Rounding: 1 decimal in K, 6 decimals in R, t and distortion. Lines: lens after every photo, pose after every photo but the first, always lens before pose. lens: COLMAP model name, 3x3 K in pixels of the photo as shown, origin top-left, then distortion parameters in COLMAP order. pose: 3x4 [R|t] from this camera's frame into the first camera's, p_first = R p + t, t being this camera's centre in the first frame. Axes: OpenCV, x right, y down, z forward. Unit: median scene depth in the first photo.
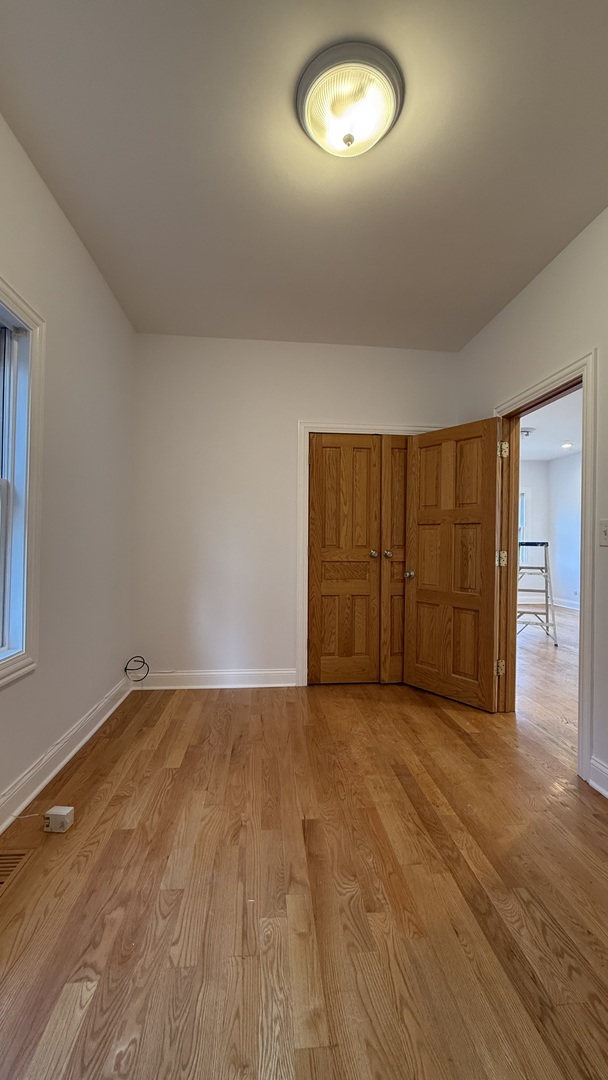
lens RADIAL K [[431.3, 0, 305.8], [0, 431.3, 531.4], [0, 0, 1]] dist [-0.000291, 0.000760]
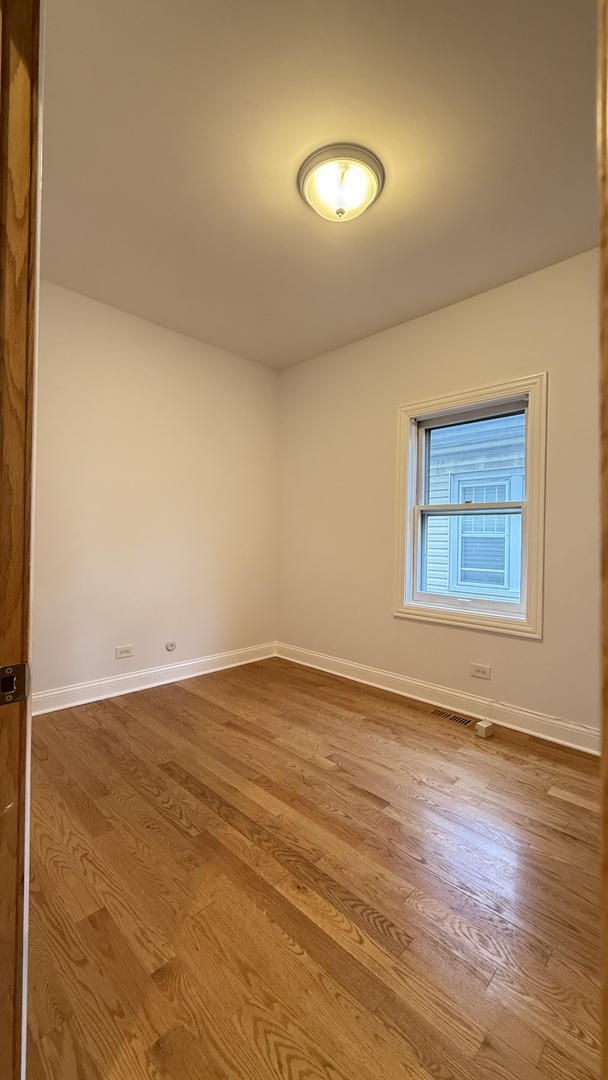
lens RADIAL K [[431.3, 0, 304.0], [0, 431.3, 542.9], [0, 0, 1]] dist [-0.000291, 0.000760]
pose [[-0.765155, -0.023340, -0.643423, 0.979170], [-0.016531, 0.999725, -0.016606, 0.071352], [0.643634, -0.002070, -0.765331, 1.952214]]
